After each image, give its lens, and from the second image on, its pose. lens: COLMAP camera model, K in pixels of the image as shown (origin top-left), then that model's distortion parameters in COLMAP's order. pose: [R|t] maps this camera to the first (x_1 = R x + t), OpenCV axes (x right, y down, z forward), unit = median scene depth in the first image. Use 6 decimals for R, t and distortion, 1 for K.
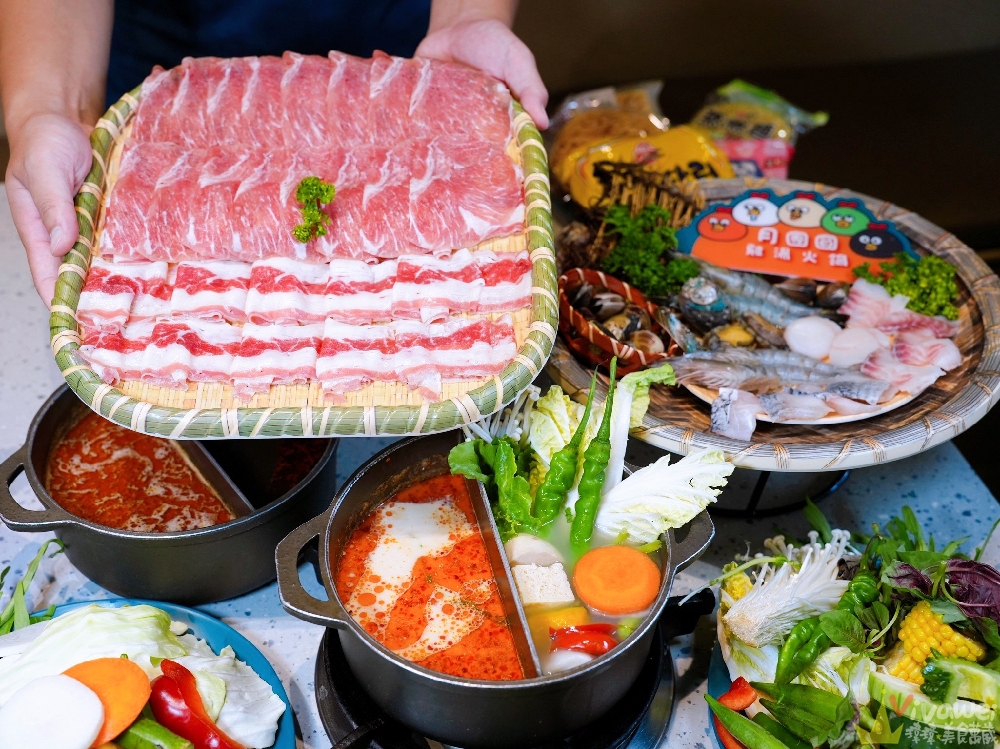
lens RADIAL K [[1213.2, 0, 500.0], [0, 1213.2, 374.5], [0, 0, 1]] dist [0.064344, 0.069755]
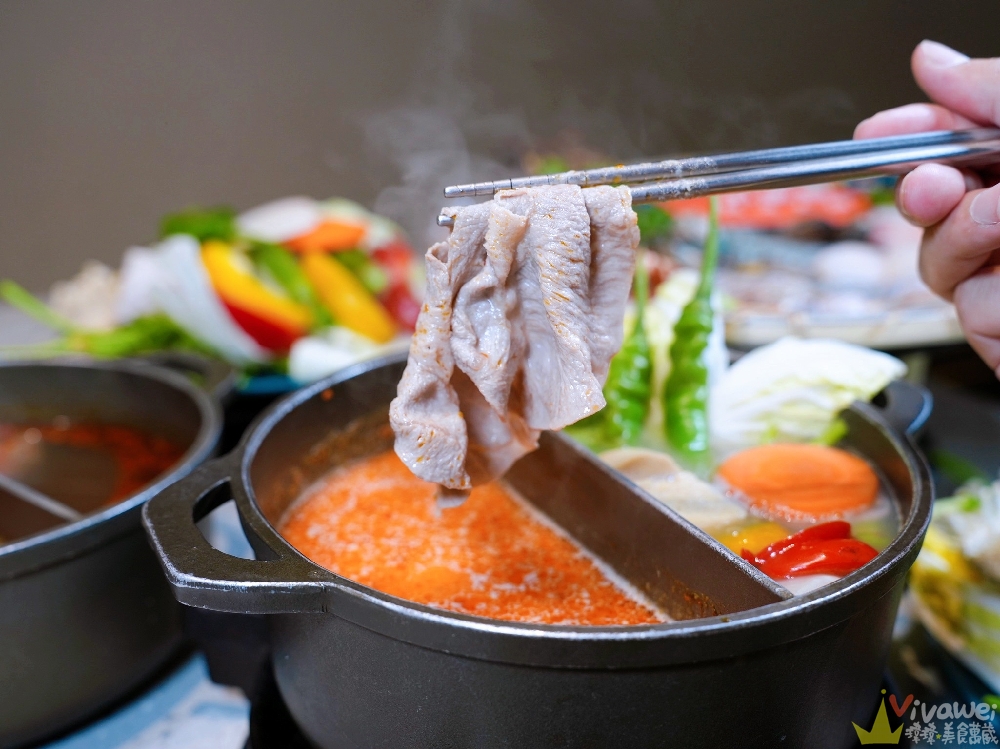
lens RADIAL K [[1124.3, 0, 500.0], [0, 1124.3, 374.5], [0, 0, 1]] dist [0.022597, 0.056616]
pose [[0.968285, -0.111774, 0.223453, -0.111994], [0.176782, 0.938499, -0.296595, 0.197987], [-0.176558, 0.326690, 0.928494, 0.436042]]
